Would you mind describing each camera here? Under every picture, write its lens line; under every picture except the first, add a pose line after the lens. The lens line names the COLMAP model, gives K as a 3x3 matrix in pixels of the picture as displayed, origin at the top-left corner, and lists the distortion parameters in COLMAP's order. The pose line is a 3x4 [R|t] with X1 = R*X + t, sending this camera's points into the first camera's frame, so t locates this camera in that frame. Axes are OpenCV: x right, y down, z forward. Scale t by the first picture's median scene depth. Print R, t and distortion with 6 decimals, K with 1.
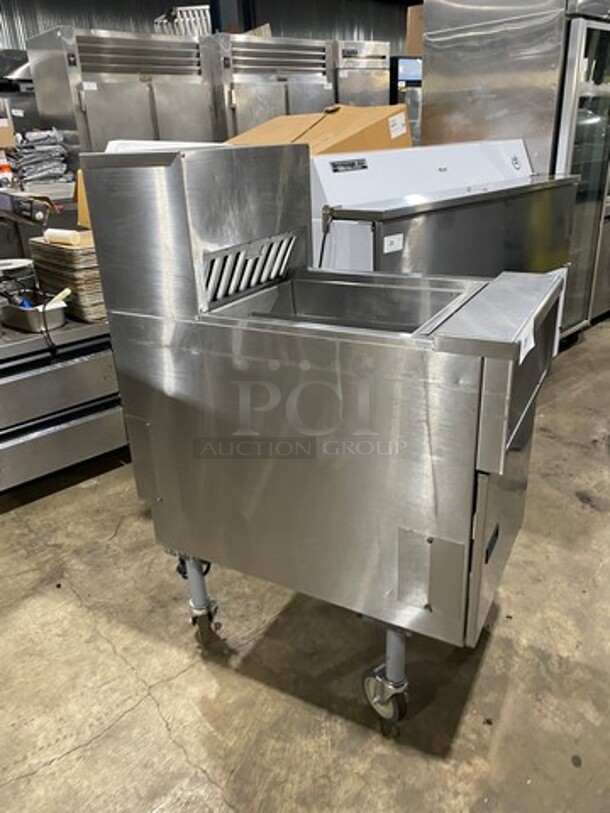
lens RADIAL K [[603.5, 0, 305.0], [0, 603.5, 406.5], [0, 0, 1]] dist [-0.004497, 0.002583]
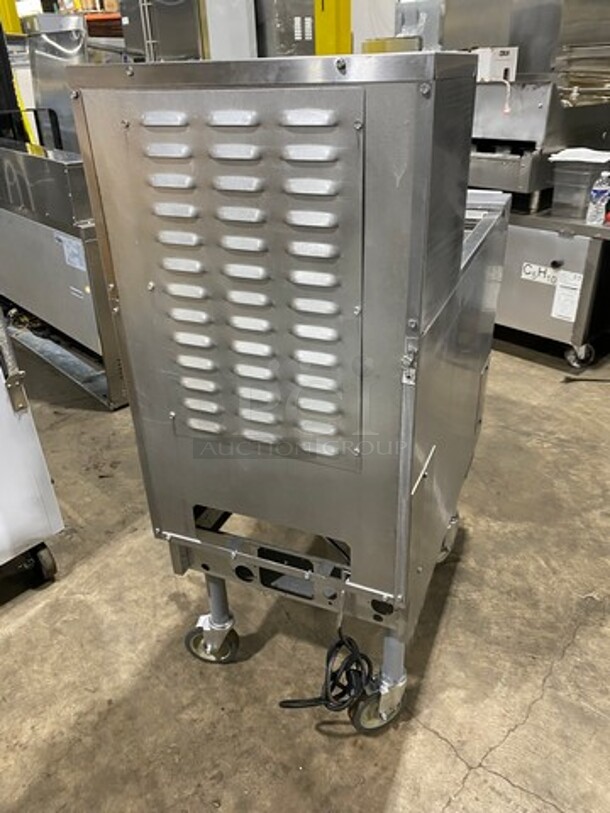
lens RADIAL K [[603.5, 0, 305.0], [0, 603.5, 406.5], [0, 0, 1]] dist [-0.004497, 0.002583]
pose [[-0.086189, -0.441237, 0.893242, -0.789166], [0.430950, 0.791848, 0.432733, -0.372162], [-0.898250, 0.422240, 0.121902, 0.962792]]
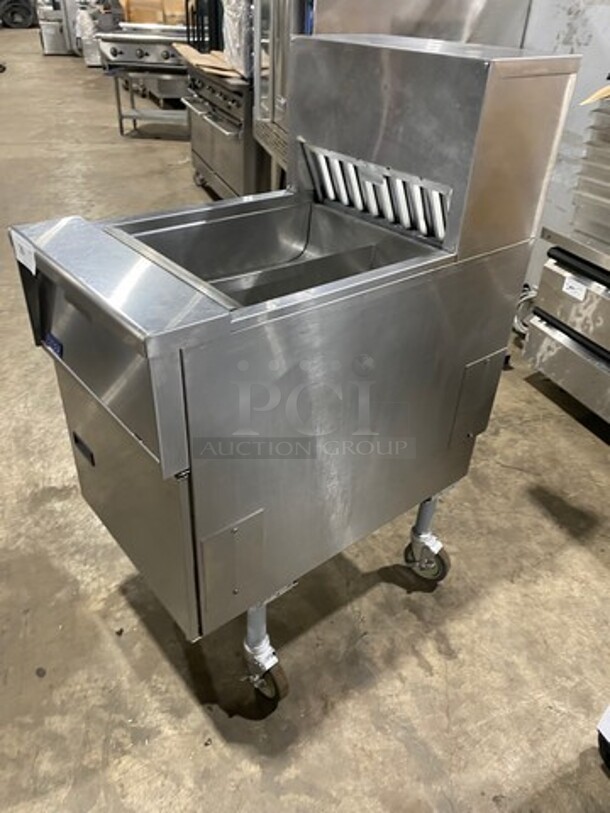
lens RADIAL K [[615.2, 0, 306.7], [0, 615.2, 415.1], [0, 0, 1]] dist [0.002669, 0.003305]
pose [[-0.372808, 0.549541, -0.747676, 0.768985], [-0.397846, 0.633279, 0.663834, -0.568412], [0.838291, 0.544943, -0.017459, 1.063048]]
